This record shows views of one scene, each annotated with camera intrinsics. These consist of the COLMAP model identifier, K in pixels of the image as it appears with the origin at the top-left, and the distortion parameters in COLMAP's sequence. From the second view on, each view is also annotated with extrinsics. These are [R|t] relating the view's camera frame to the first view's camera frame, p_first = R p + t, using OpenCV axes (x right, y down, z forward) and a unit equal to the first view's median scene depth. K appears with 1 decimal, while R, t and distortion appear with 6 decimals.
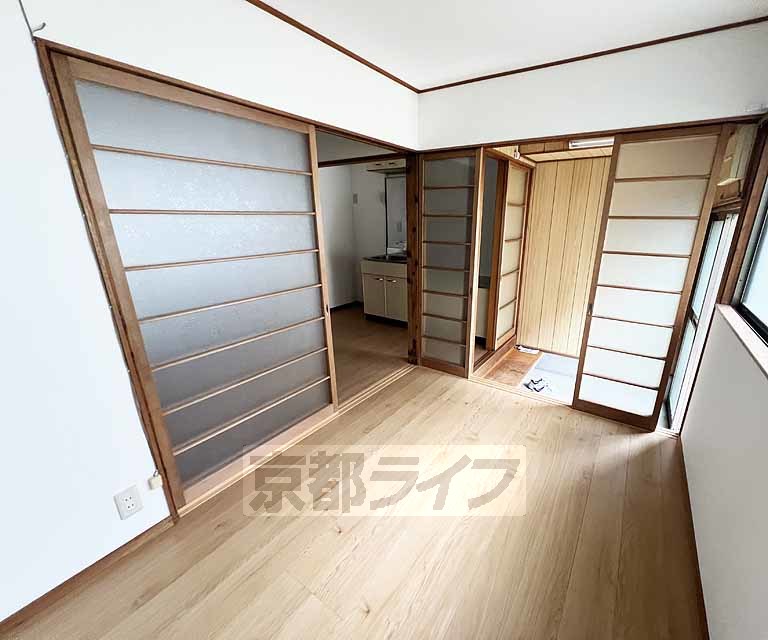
lens RADIAL K [[332.0, 0, 385.8], [0, 332.0, 326.0], [0, 0, 1]] dist [-0.000073, 0.000026]
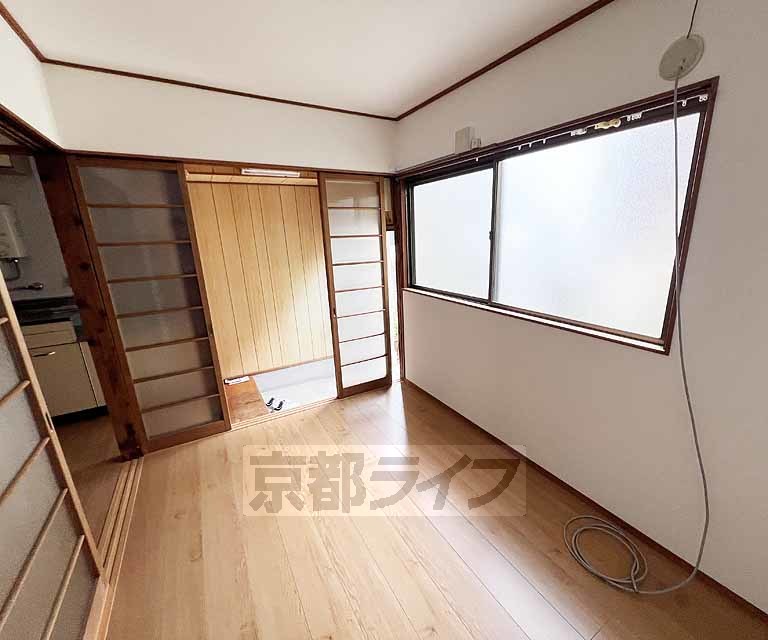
lens RADIAL K [[347.2, 0, 408.9], [0, 347.2, 336.5], [0, 0, 1]] dist [-0.002724, -0.000461]
pose [[0.395530, -0.281302, 0.874314, -0.314017], [0.319221, 0.934699, 0.156318, -0.064175], [-0.861193, 0.217271, 0.459499, 0.163719]]
